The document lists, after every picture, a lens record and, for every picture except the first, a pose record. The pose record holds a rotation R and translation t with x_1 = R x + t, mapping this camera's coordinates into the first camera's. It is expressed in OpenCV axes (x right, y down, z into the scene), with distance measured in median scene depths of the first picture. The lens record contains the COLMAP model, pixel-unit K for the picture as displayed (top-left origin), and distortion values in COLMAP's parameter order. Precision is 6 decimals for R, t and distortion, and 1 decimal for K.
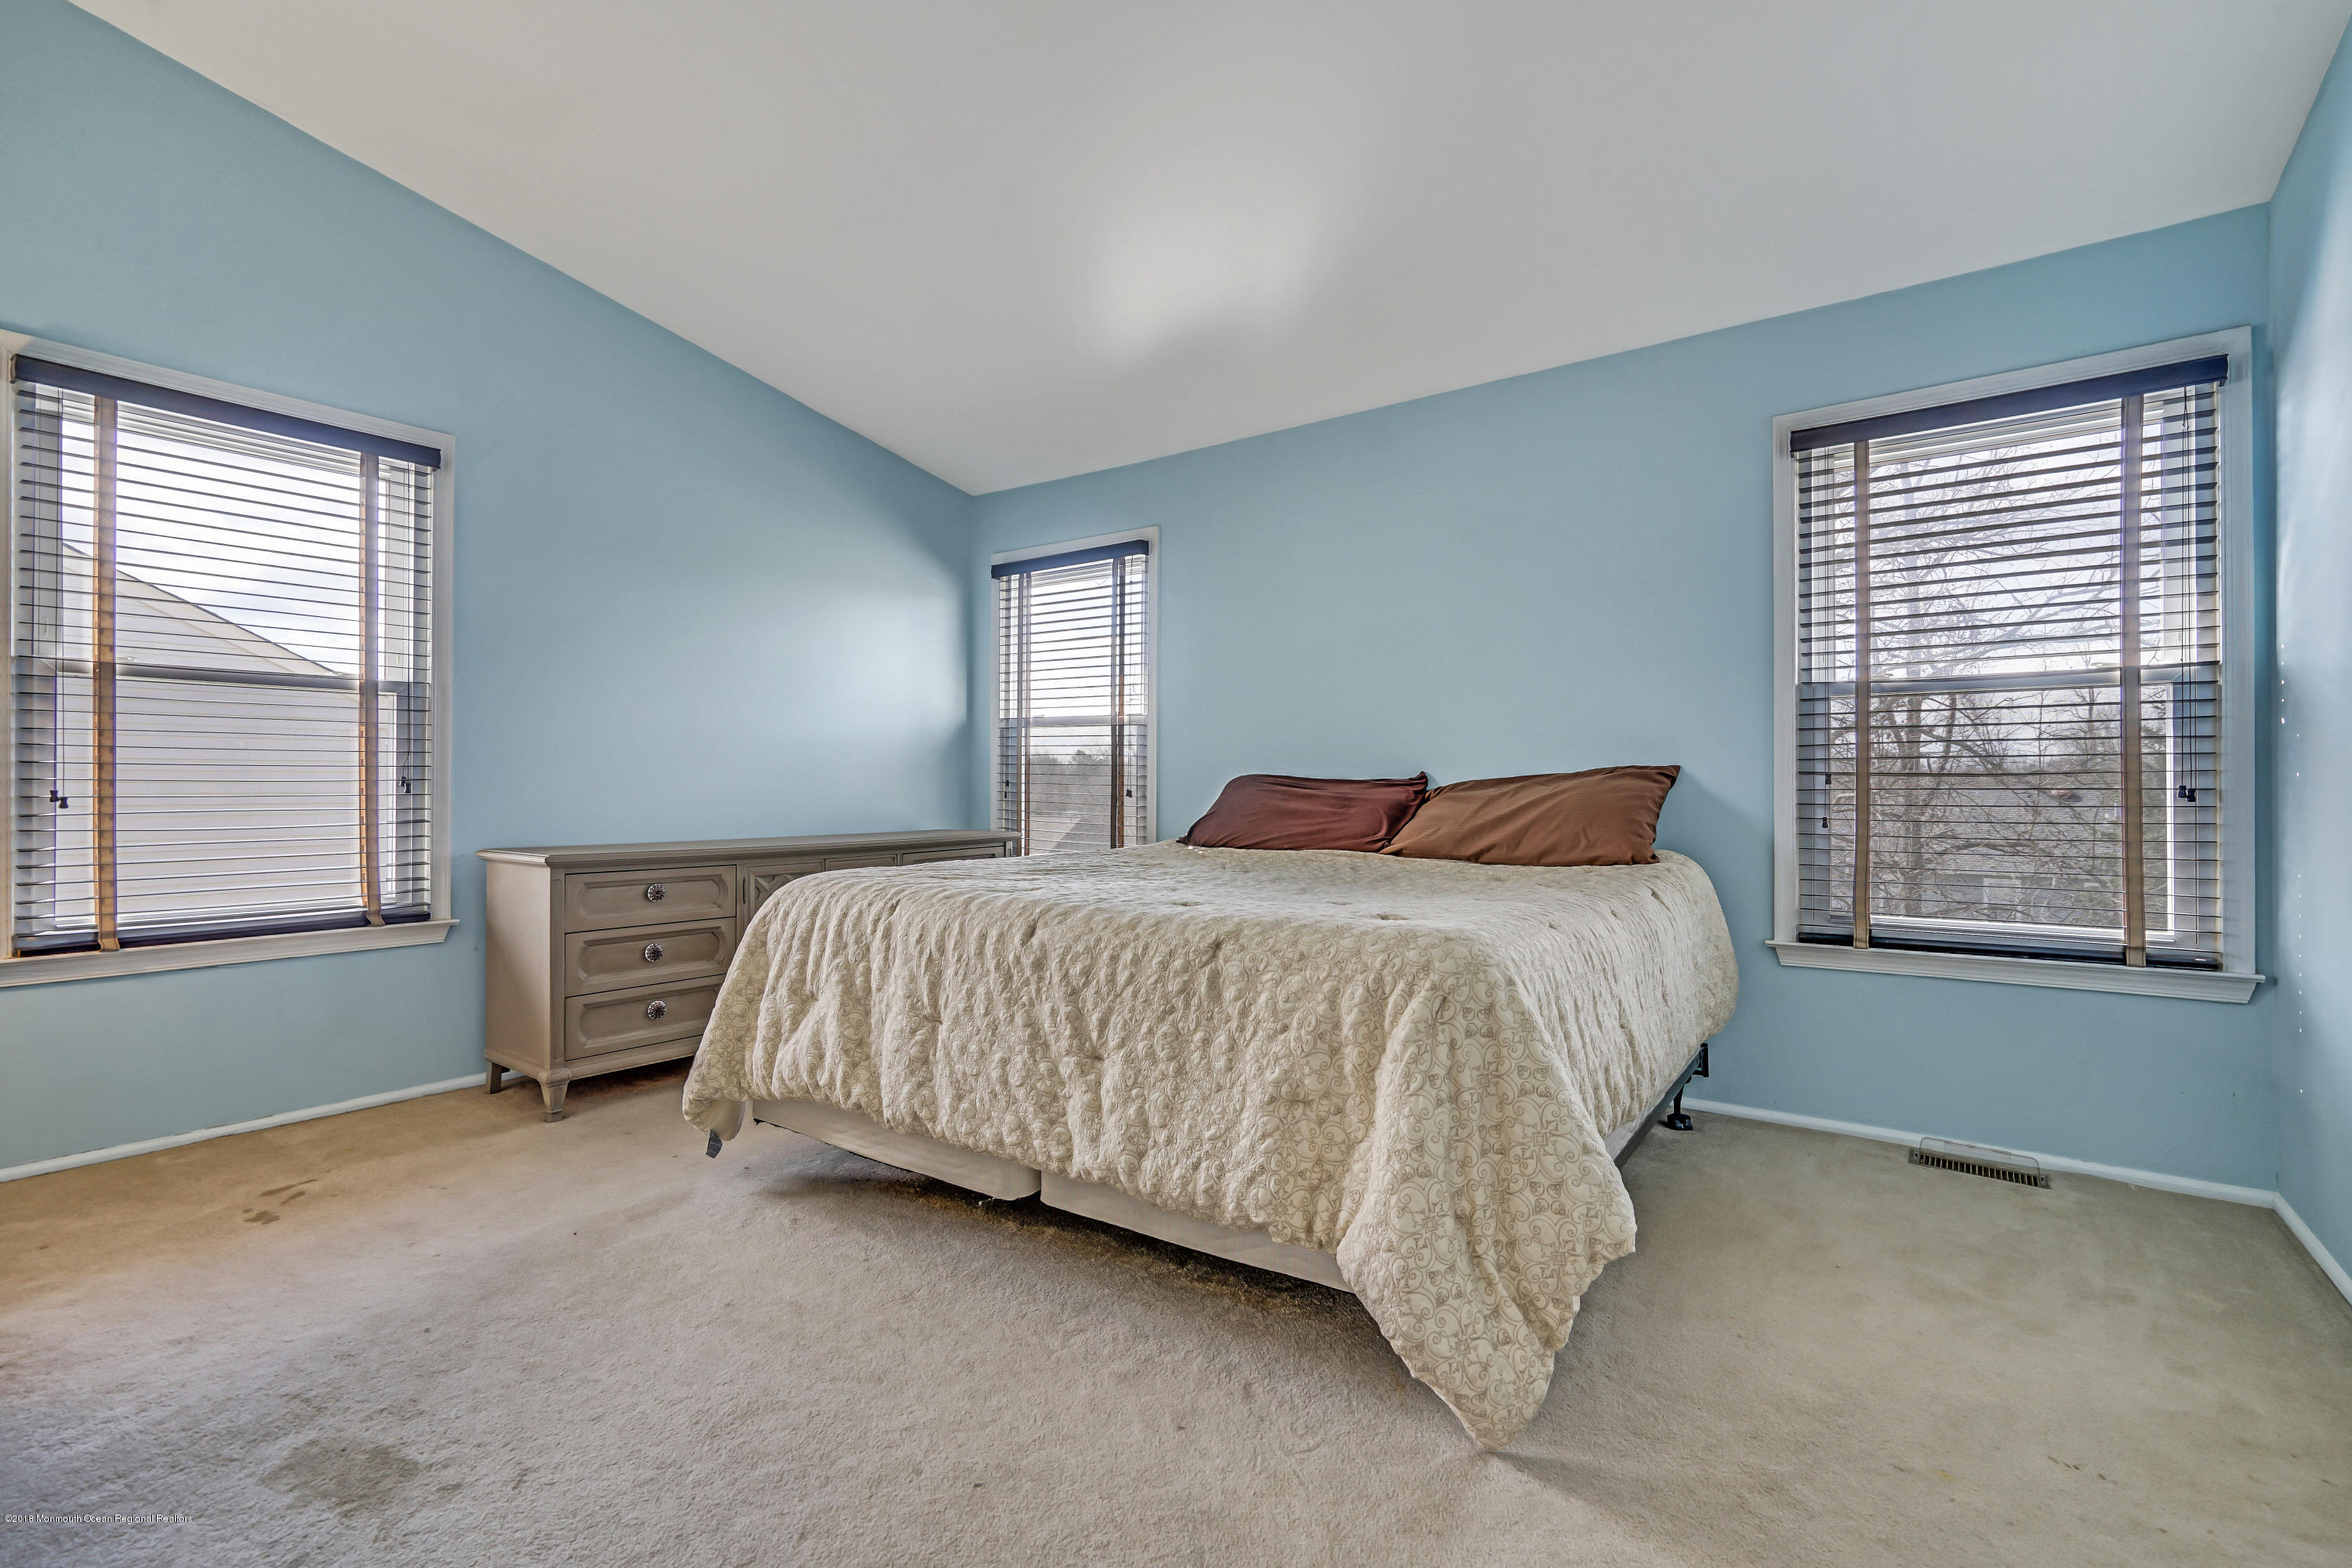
lens RADIAL K [[1051.8, 0, 1171.7], [0, 1051.8, 782.9], [0, 0, 1]] dist [-0.006342, 0.002146]
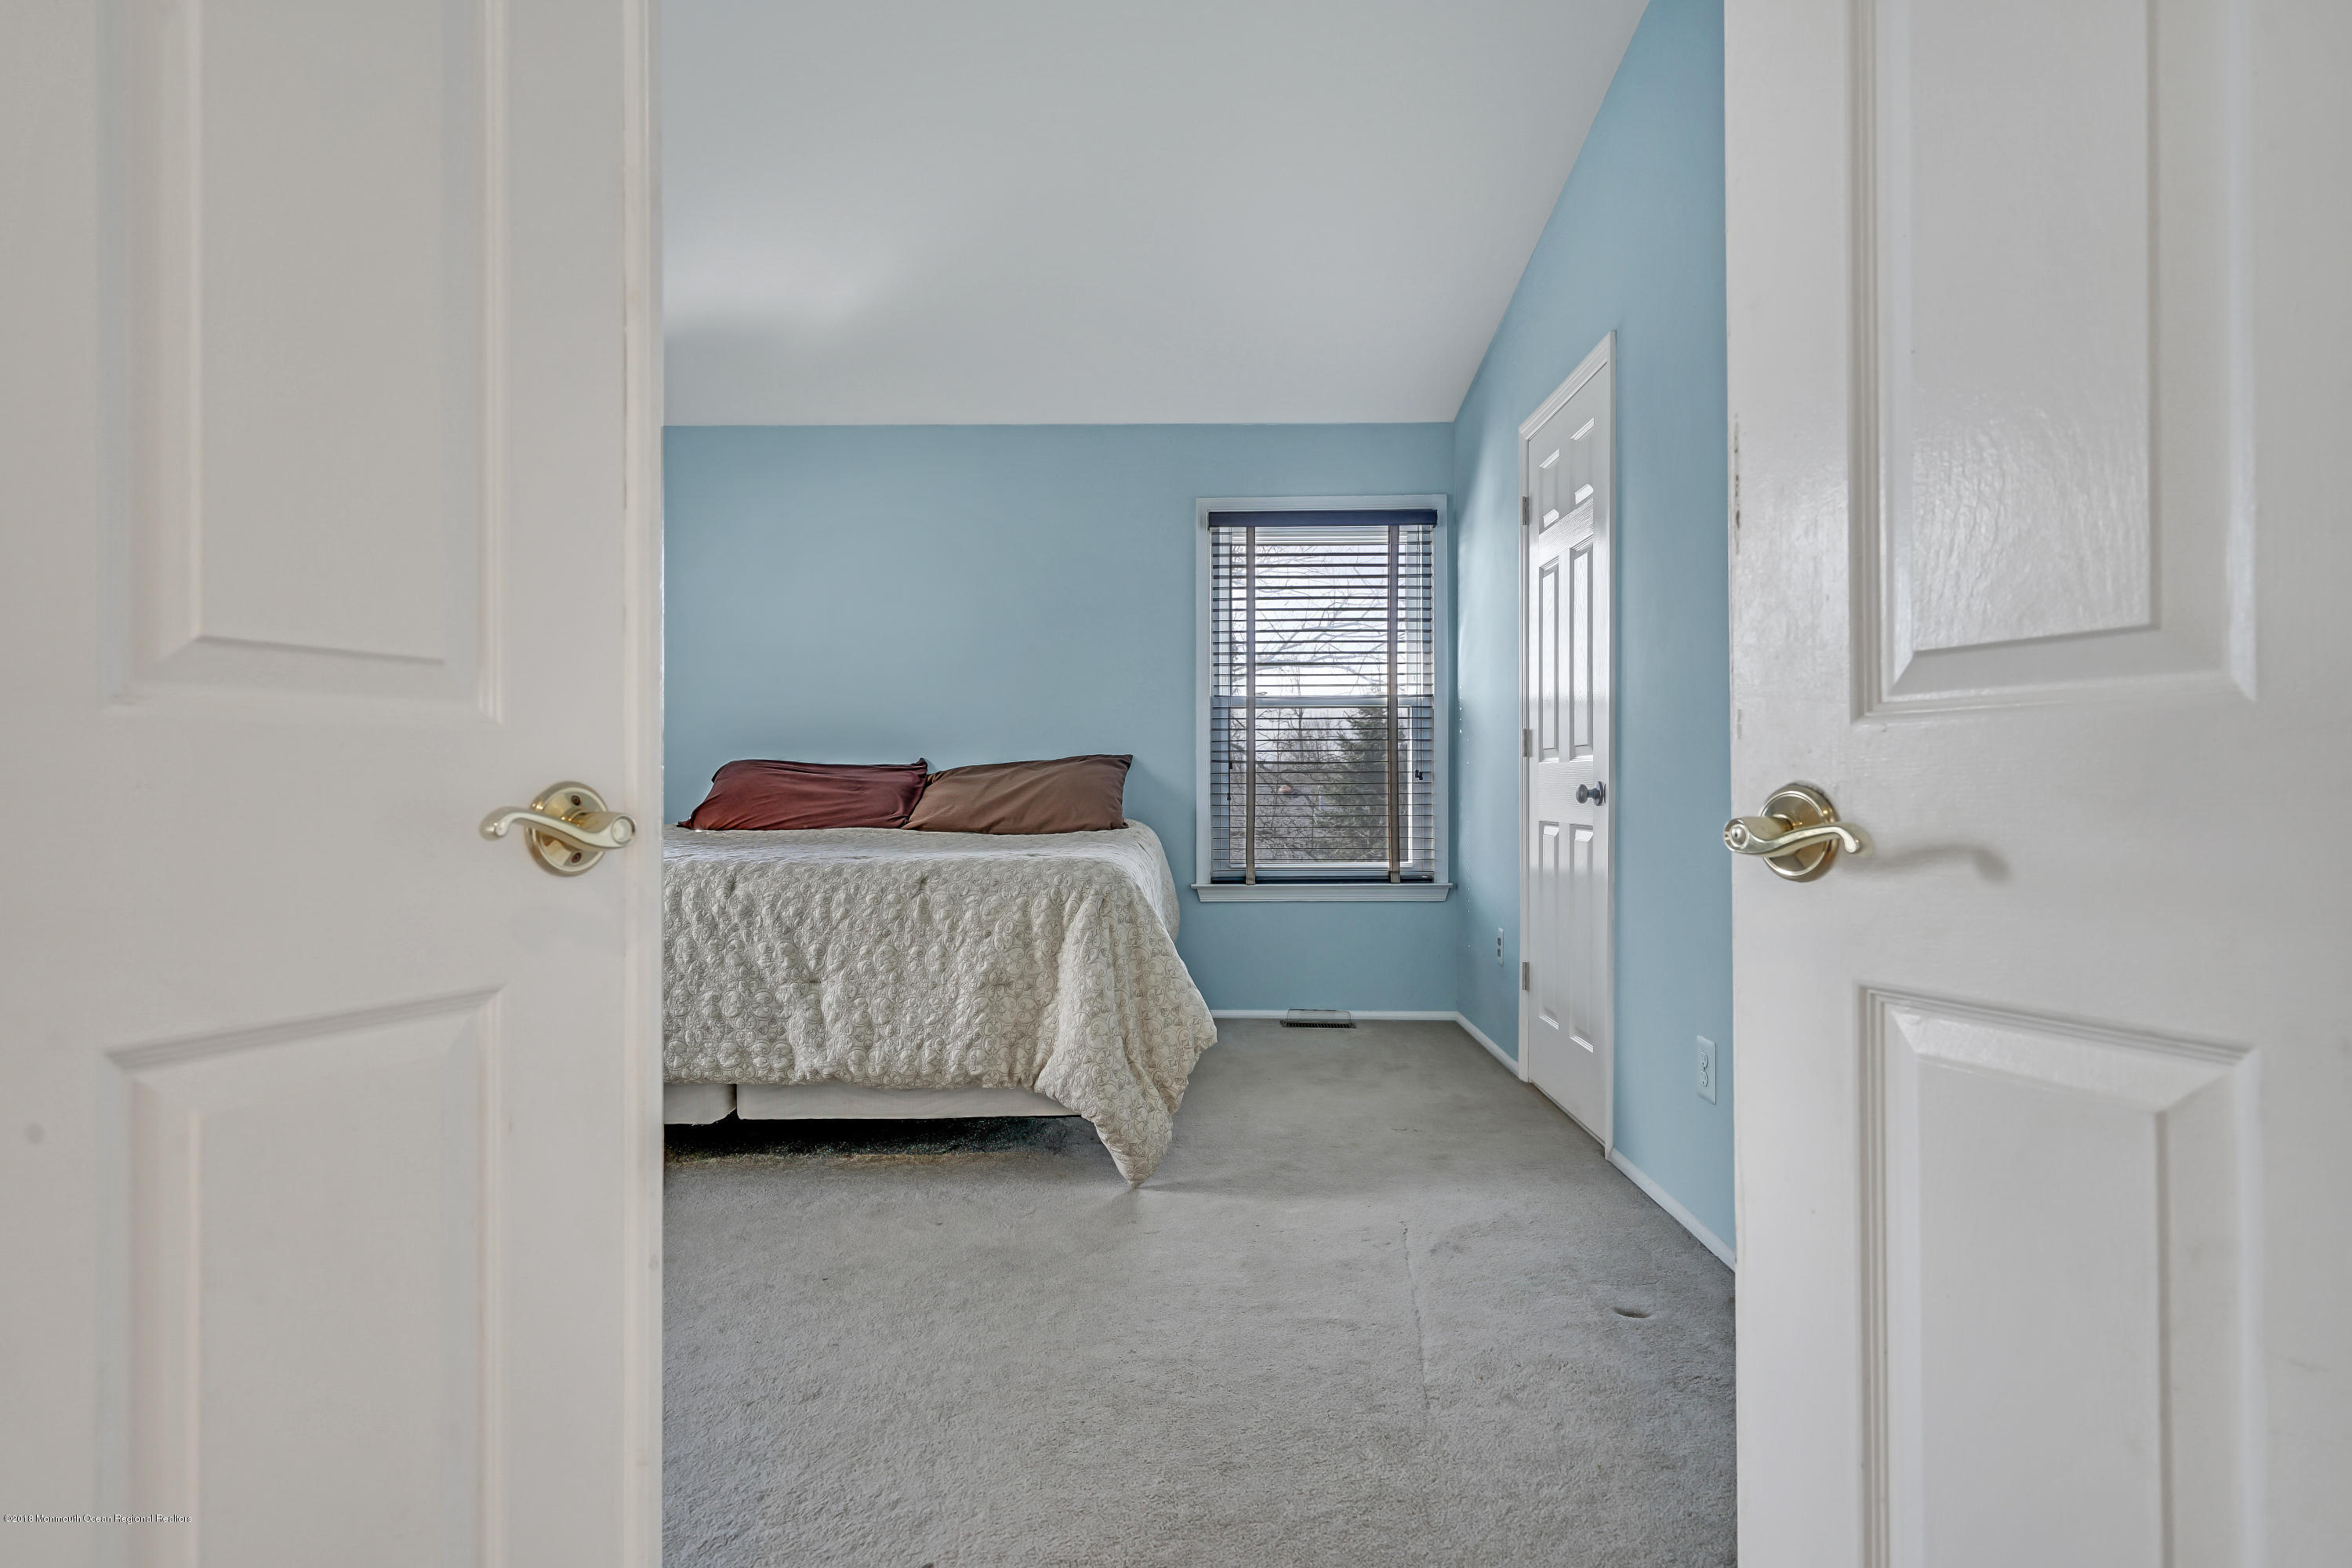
lens RADIAL K [[1187.2, 0, 1178.2], [0, 1187.2, 780.9], [0, 0, 1]] dist [-0.000516, -0.000003]
pose [[0.813353, 0.002122, 0.581767, -0.495241], [-0.000812, 0.999997, -0.002512, 0.029653], [-0.581770, 0.001571, 0.813351, -0.343553]]
